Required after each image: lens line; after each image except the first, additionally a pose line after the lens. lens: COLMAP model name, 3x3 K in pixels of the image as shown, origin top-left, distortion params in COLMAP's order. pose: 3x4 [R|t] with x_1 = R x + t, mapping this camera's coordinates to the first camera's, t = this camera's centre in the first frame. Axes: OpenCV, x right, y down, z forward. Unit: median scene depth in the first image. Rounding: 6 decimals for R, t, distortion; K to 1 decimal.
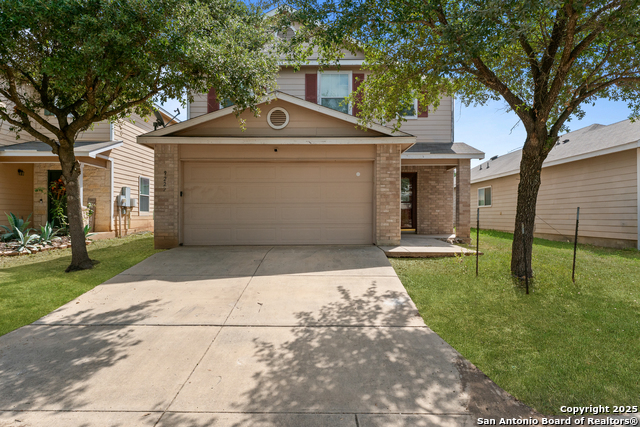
lens RADIAL K [[400.3, 0, 318.1], [0, 400.3, 214.3], [0, 0, 1]] dist [0.001051, 0.005833]
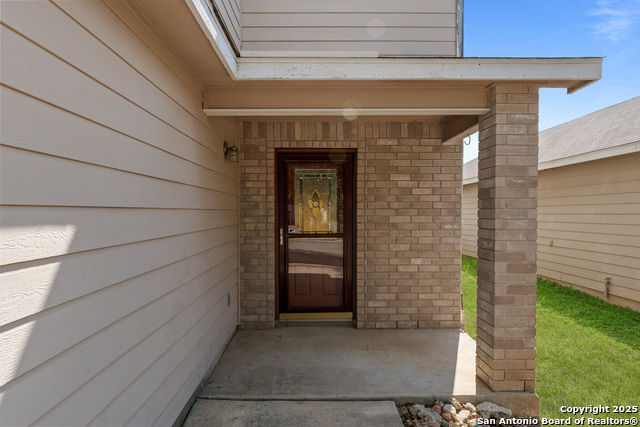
lens RADIAL K [[400.3, 0, 320.9], [0, 400.3, 213.6], [0, 0, 1]] dist [0.001051, 0.005833]
pose [[0.999387, 0.001869, 0.034961, 0.204763], [-0.001986, 0.999993, 0.003313, -0.050507], [-0.034955, -0.003380, 0.999383, 0.659084]]
